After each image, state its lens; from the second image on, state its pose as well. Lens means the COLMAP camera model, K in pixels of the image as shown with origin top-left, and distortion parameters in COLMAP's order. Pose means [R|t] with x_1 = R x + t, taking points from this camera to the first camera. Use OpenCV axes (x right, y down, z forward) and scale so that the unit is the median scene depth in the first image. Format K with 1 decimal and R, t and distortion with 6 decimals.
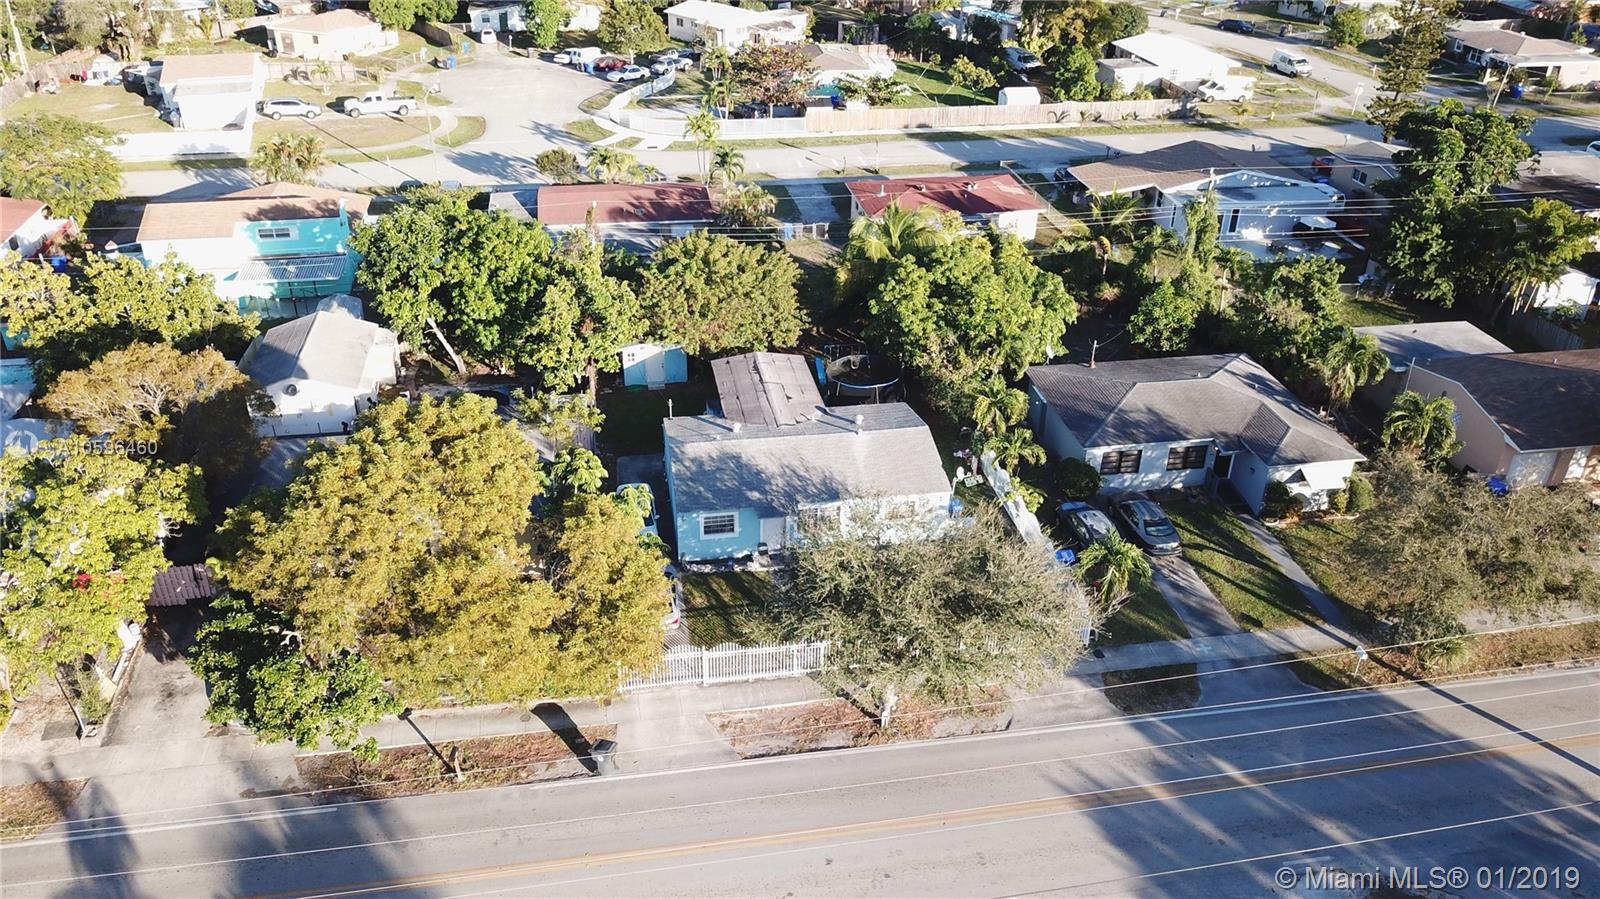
lens RADIAL K [[1225.0, 0, 801.0], [0, 1225.0, 449.5], [0, 0, 1]] dist [0.003138, -0.000048]
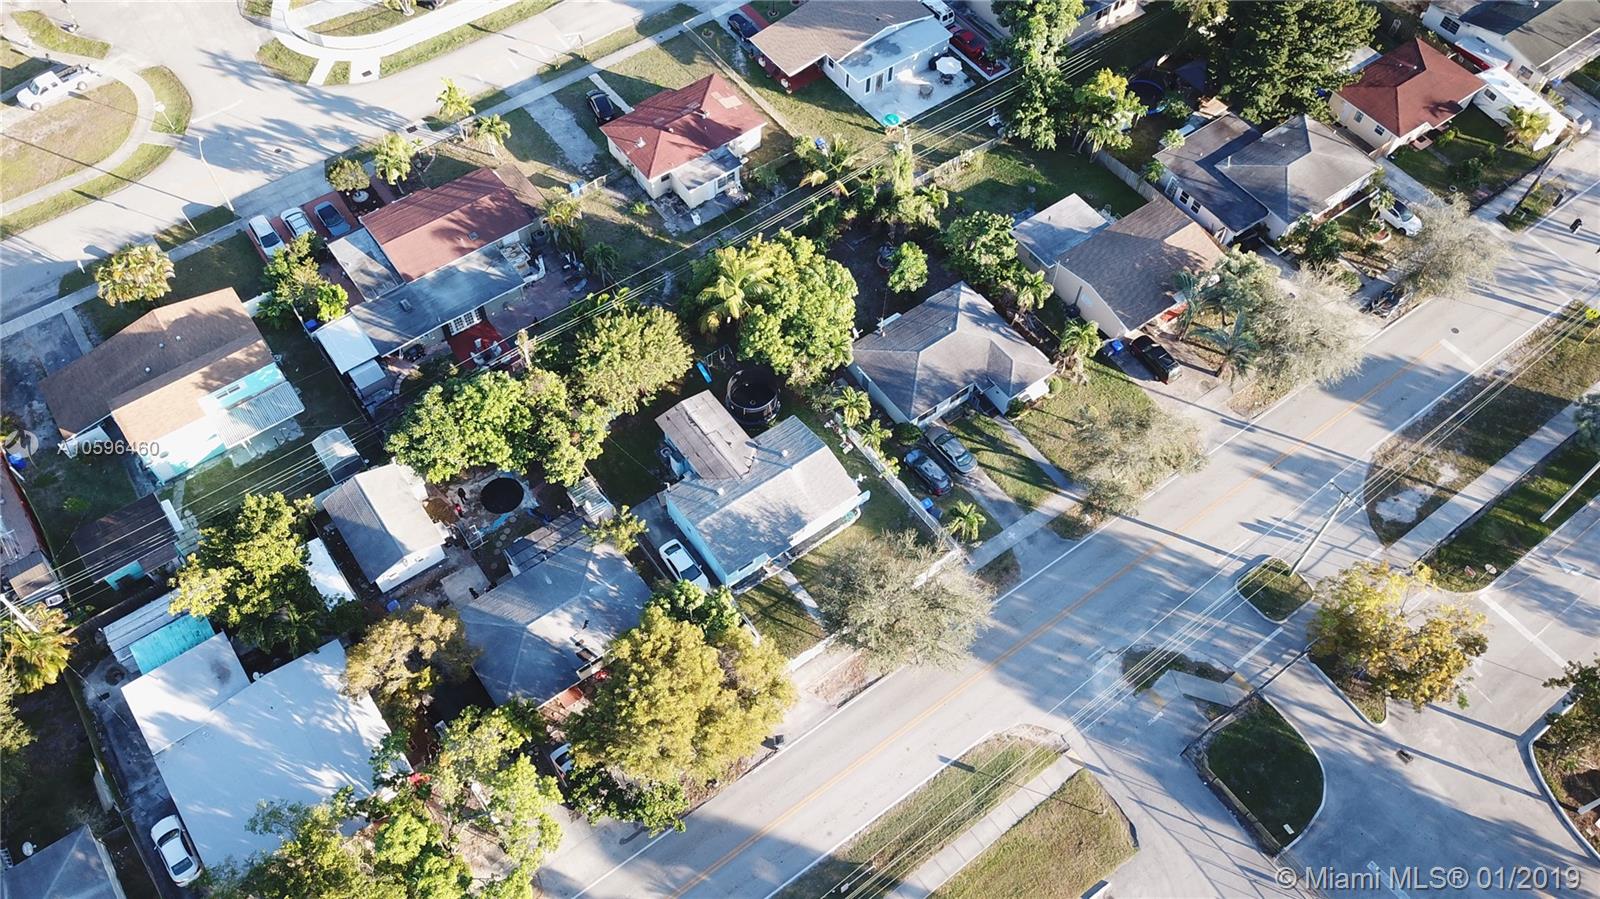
lens RADIAL K [[1225.0, 0, 799.2], [0, 1225.0, 450.3], [0, 0, 1]] dist [0.003138, -0.000048]
pose [[0.901449, -0.359370, 0.241336, -0.297705], [0.220793, 0.861236, 0.457736, -0.704403], [-0.372344, -0.359341, 0.855707, -0.354467]]
